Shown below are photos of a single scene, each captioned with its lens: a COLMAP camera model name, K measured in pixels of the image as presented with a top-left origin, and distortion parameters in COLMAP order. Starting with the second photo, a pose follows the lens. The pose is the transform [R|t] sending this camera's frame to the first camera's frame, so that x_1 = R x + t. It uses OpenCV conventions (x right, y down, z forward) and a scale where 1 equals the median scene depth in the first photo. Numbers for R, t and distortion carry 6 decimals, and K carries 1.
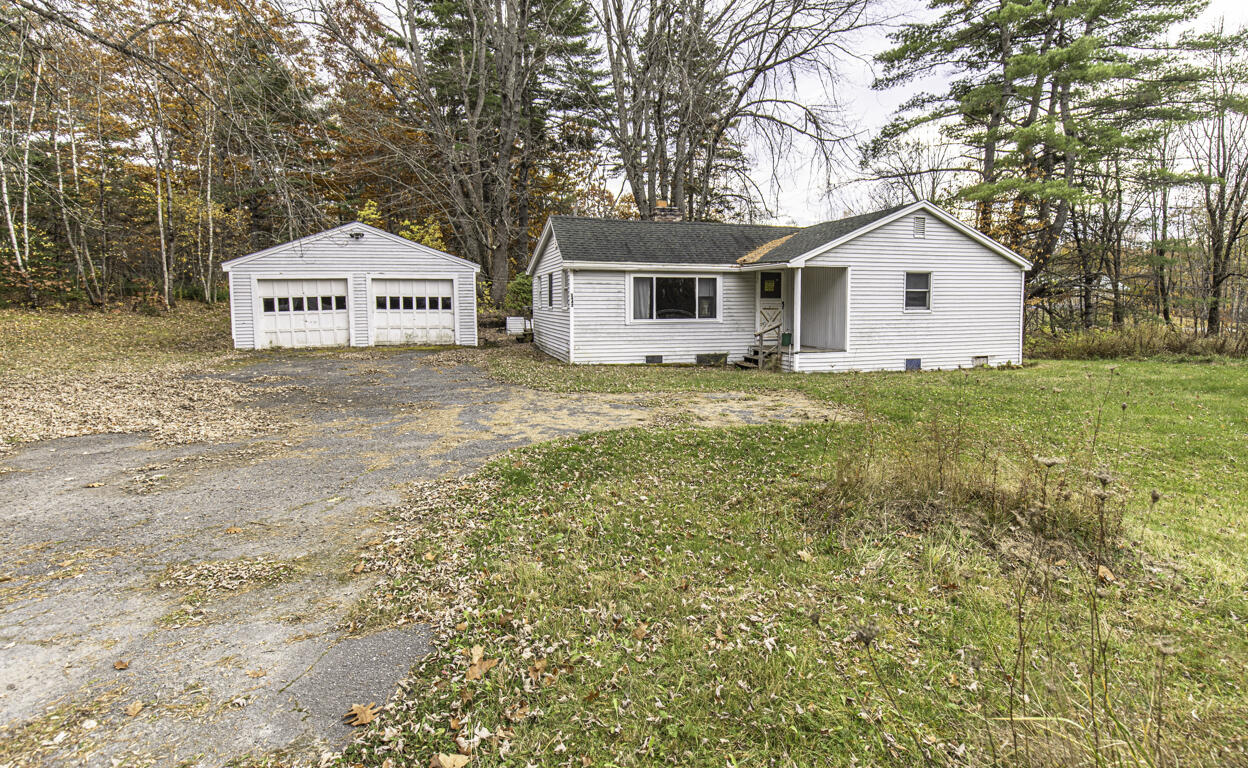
lens RADIAL K [[652.9, 0, 663.5], [0, 652.9, 351.8], [0, 0, 1]] dist [-0.003604, 0.000212]
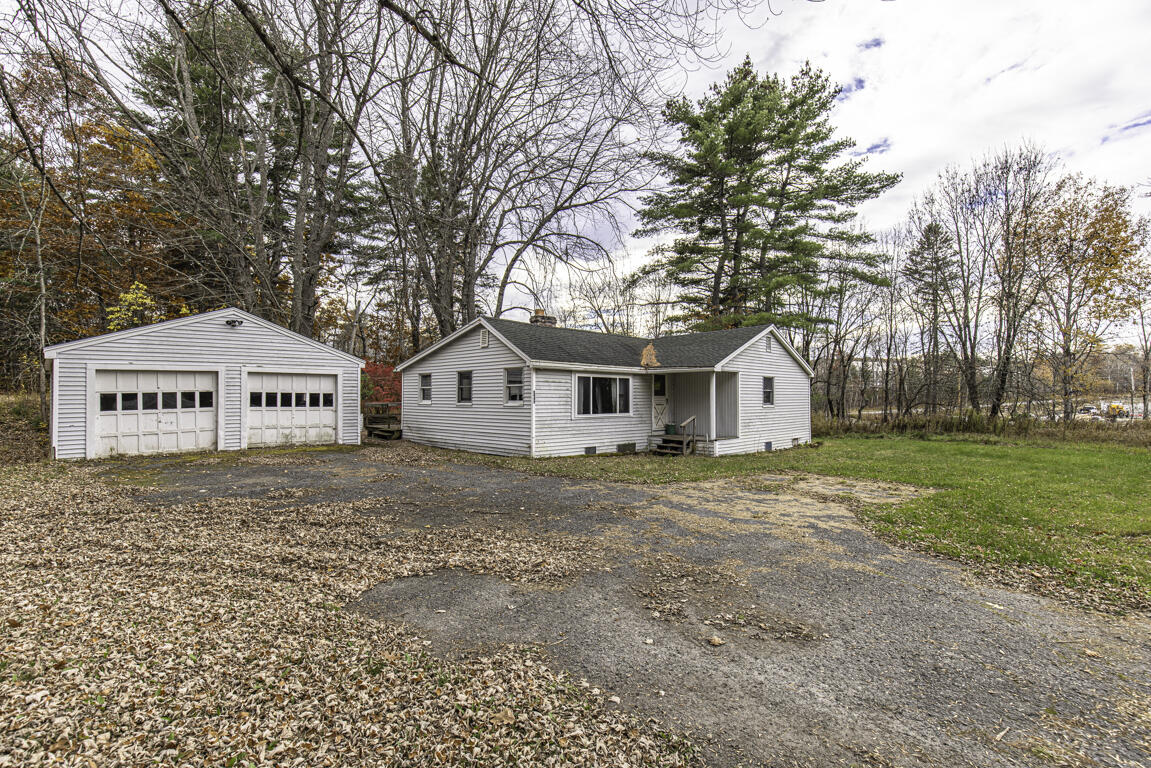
lens RADIAL K [[550.6, 0, 577.6], [0, 550.6, 386.7], [0, 0, 1]] dist [0.003725, 0.000321]
pose [[0.893957, 0.011332, 0.448009, -0.386881], [0.033214, 0.995256, -0.091448, -0.009600], [-0.446920, 0.096631, 0.889340, 0.140826]]
